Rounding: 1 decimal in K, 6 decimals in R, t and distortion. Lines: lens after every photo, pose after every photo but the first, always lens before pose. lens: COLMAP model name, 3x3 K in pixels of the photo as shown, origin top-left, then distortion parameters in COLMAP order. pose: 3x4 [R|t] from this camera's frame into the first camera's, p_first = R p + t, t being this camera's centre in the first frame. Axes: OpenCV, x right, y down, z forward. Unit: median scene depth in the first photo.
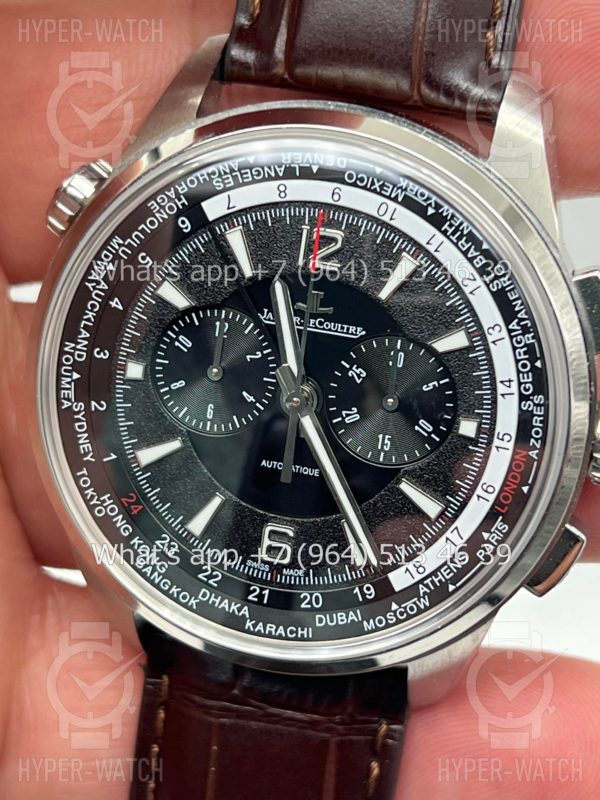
lens RADIAL K [[1917.0, 0, 300.0], [0, 1917.0, 400.0], [0, 0, 1]] dist [0.343829, 0.061660]
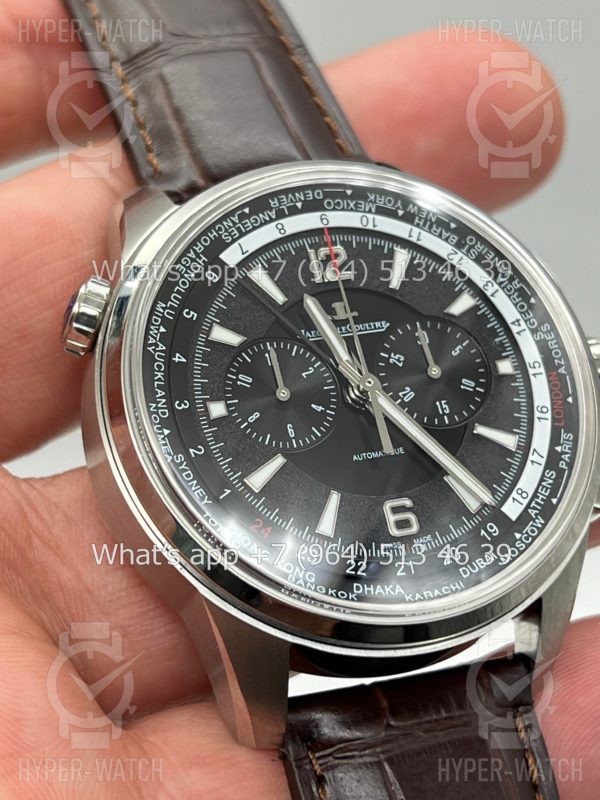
lens RADIAL K [[1917.0, 0, 300.0], [0, 1917.0, 400.0], [0, 0, 1]] dist [0.343829, 0.061660]
pose [[0.824185, -0.191942, 0.532801, -0.615070], [0.440168, 0.809076, -0.389421, 0.414744], [-0.356330, 0.555477, 0.751315, 0.192573]]
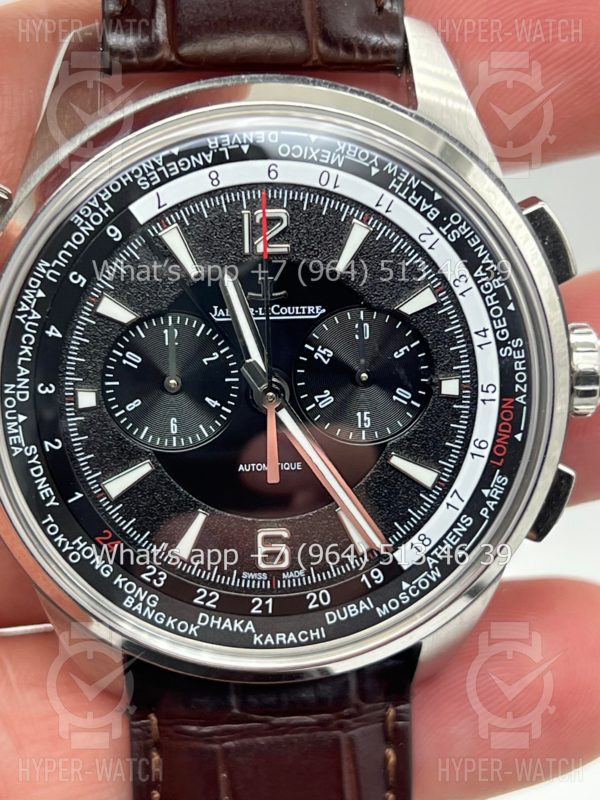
lens RADIAL K [[1917.0, 0, 300.0], [0, 1917.0, 400.0], [0, 0, 1]] dist [0.343829, 0.061660]
pose [[0.956327, -0.203074, 0.210239, -0.184417], [0.199737, 0.979143, 0.037217, -0.029247], [-0.213411, 0.006400, 0.976941, 0.077014]]
